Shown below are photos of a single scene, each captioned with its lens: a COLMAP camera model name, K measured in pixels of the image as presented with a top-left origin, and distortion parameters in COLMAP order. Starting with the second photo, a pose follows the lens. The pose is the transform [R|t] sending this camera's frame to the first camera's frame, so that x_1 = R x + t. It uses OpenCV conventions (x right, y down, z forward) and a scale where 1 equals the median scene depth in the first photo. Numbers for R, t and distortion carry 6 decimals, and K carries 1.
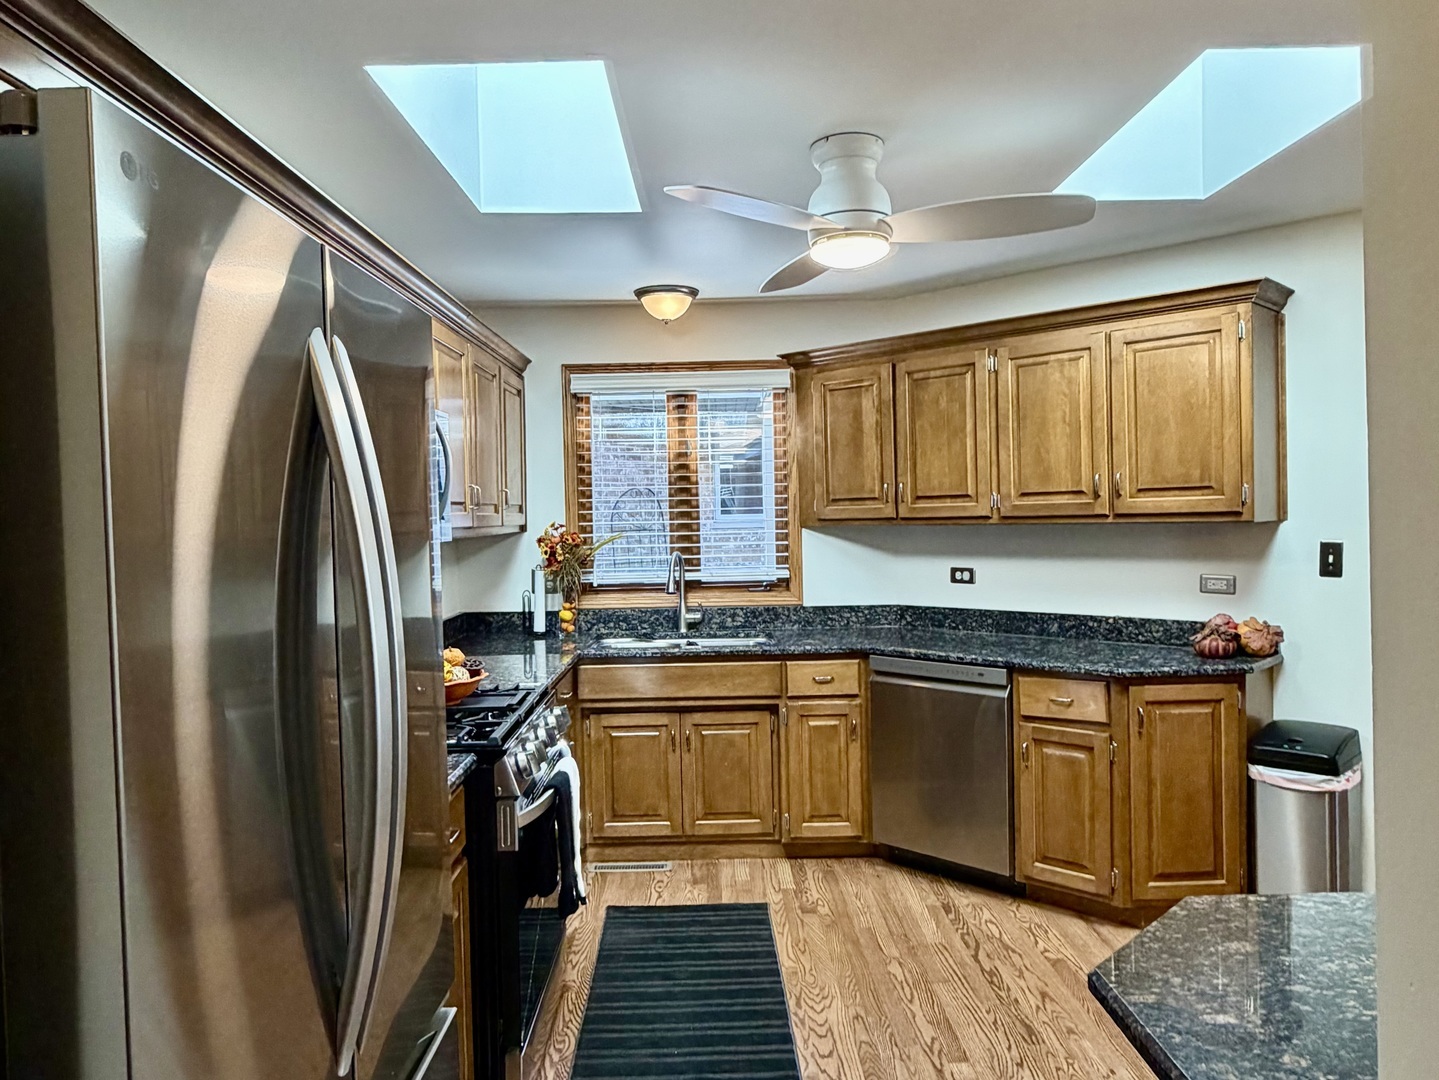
lens RADIAL K [[1005.8, 0, 719.8], [0, 1005.8, 538.2], [0, 0, 1]] dist [-0.003061, 0.002050]
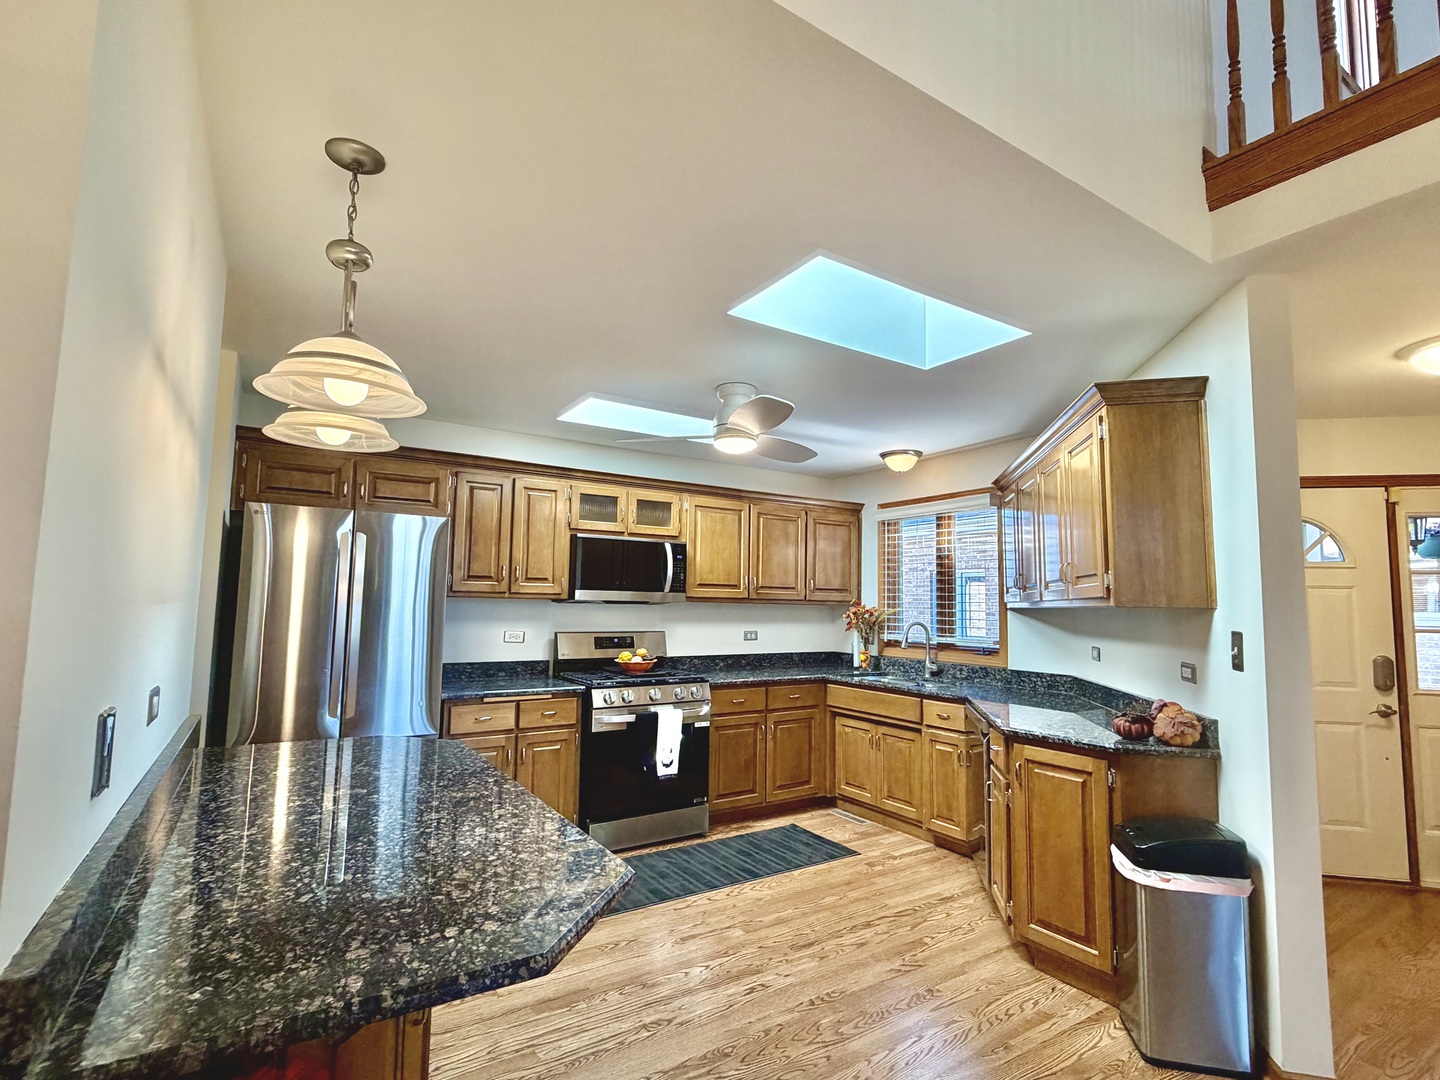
lens RADIAL K [[701.9, 0, 716.6], [0, 701.9, 543.2], [0, 0, 1]] dist [-0.001624, 0.000248]
pose [[0.527379, -0.046724, -0.848345, 0.740685], [-0.046331, 0.995420, -0.083626, -0.002269], [0.848366, 0.083407, 0.522798, 0.197812]]
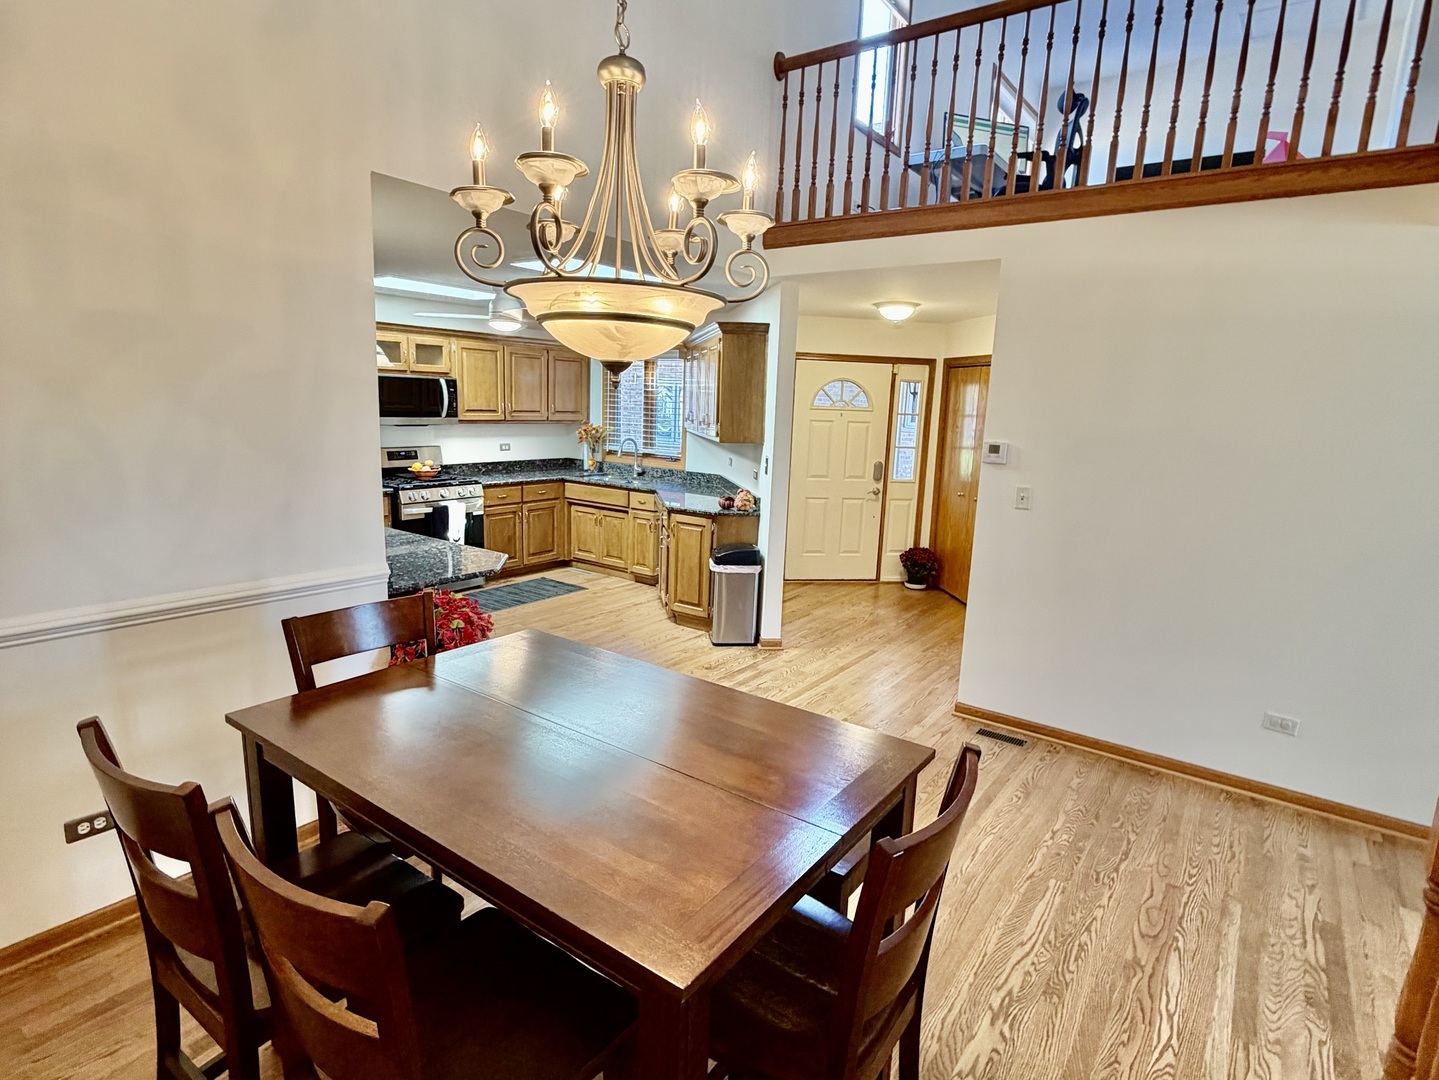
lens RADIAL K [[774.1, 0, 713.7], [0, 774.1, 541.3], [0, 0, 1]] dist [0.016648, 0.000718]
pose [[0.791558, 0.156713, -0.590658, 1.175937], [-0.063923, 0.982490, 0.175008, -0.075610], [0.607741, -0.100773, 0.787715, -0.220903]]
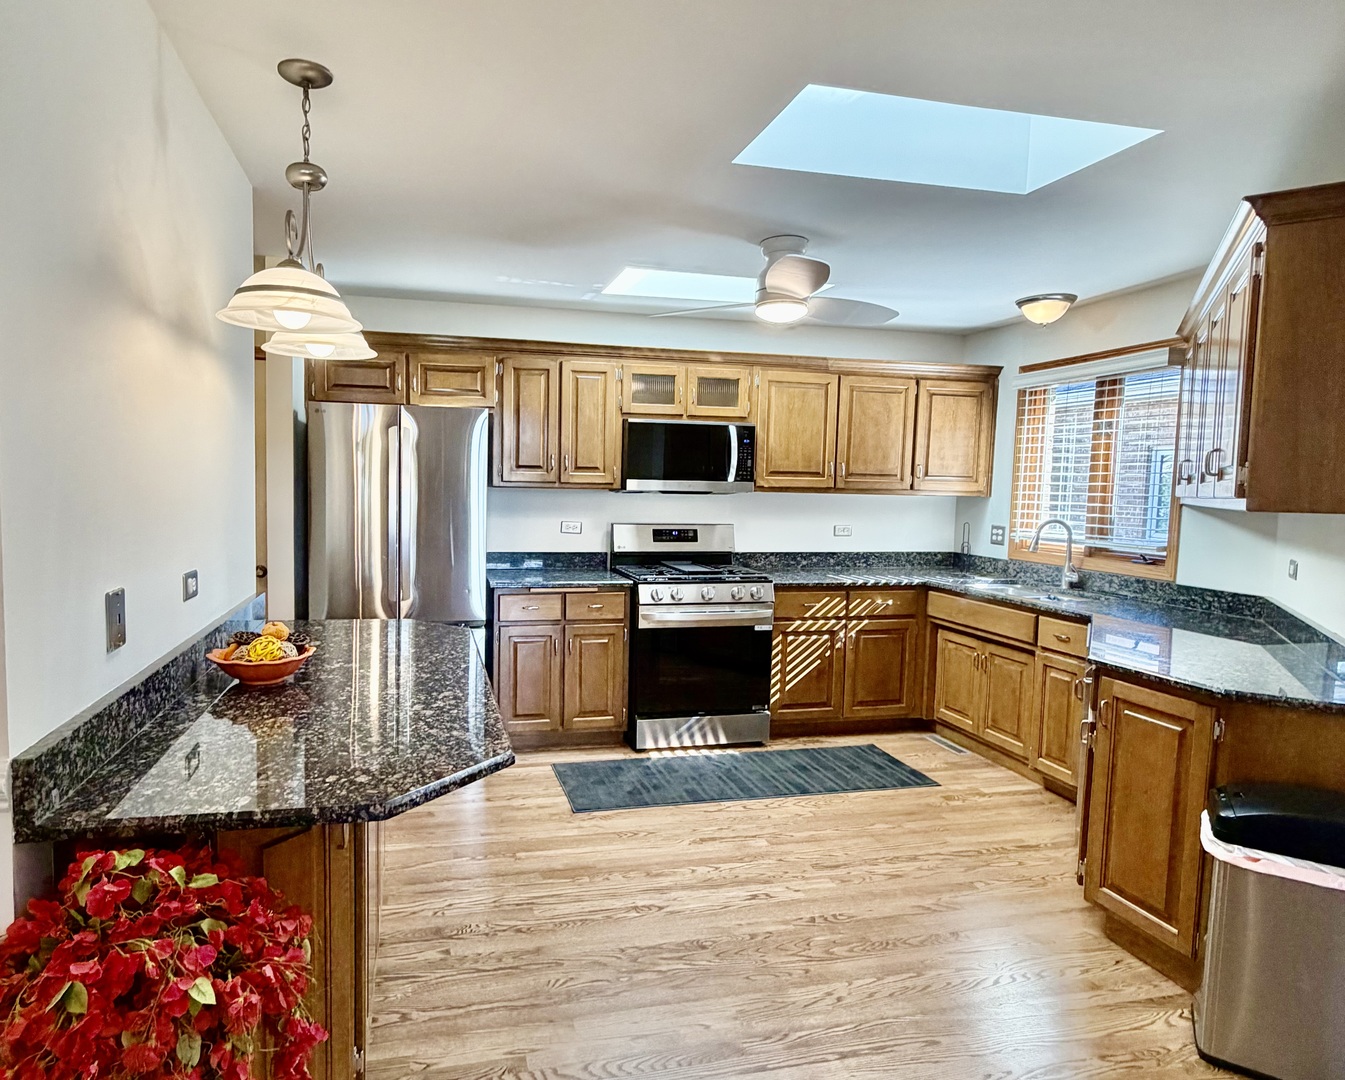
lens RADIAL K [[803.3, 0, 584.9], [0, 803.3, 542.9], [0, 0, 1]] dist [0.001502, -0.001498]
pose [[0.194801, 0.098629, -0.975871, 0.825191], [-0.045647, 0.994765, 0.091427, -0.021262], [0.979780, 0.026736, 0.198283, 0.288729]]
